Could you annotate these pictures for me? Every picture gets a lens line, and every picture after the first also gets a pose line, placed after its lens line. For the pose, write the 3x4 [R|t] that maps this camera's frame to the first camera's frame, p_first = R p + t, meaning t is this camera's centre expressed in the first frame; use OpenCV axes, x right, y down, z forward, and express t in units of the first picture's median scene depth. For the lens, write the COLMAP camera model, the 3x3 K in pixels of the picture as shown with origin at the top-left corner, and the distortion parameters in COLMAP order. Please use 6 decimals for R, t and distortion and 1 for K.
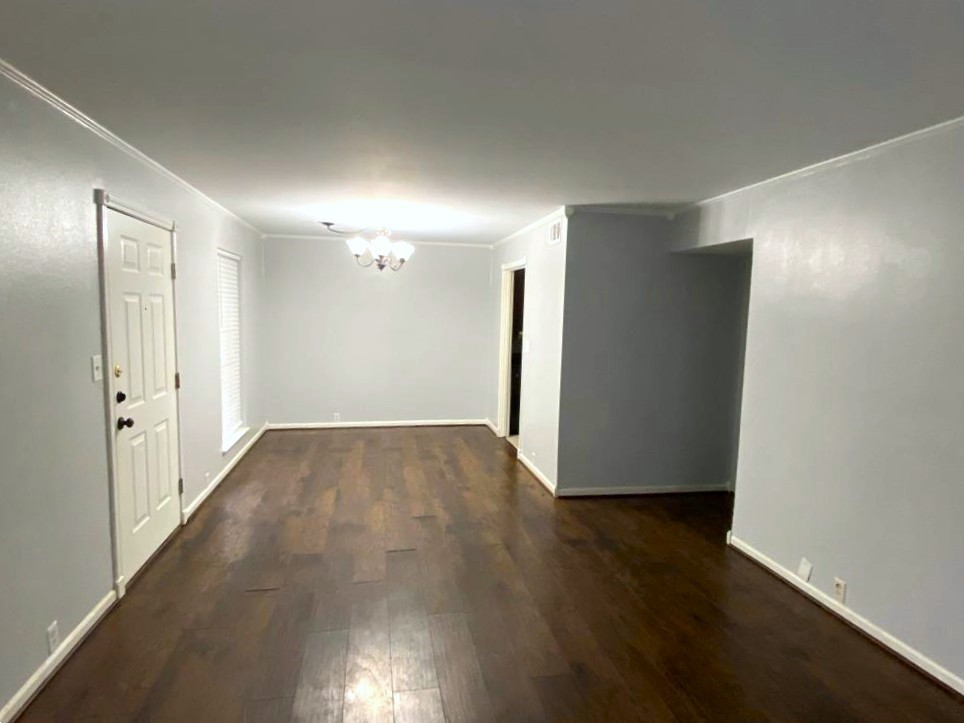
lens RADIAL K [[533.1, 0, 482.0], [0, 533.1, 361.5], [0, 0, 1]] dist [-0.002927, -0.000462]
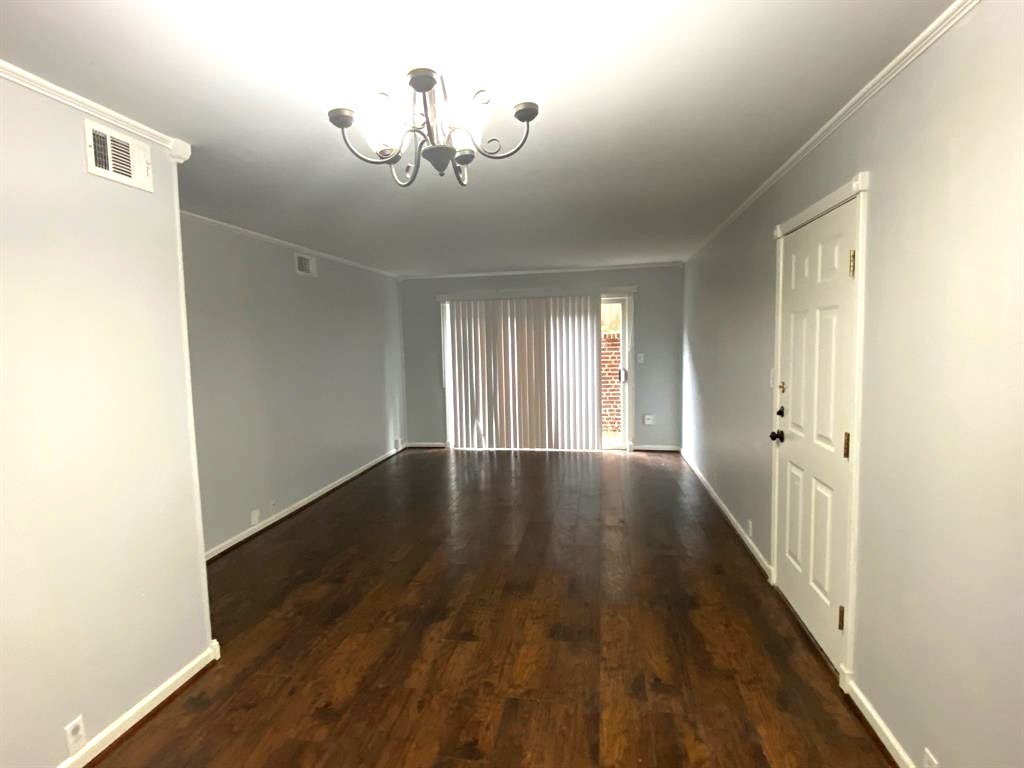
lens RADIAL K [[534.9, 0, 512.0], [0, 534.9, 384.0], [0, 0, 1]] dist [0.000594, 0.000041]
pose [[-0.935420, -0.028759, 0.352368, -0.413214], [0.038902, 0.982261, 0.183441, -0.150112], [-0.351392, 0.185302, -0.917707, 1.609889]]
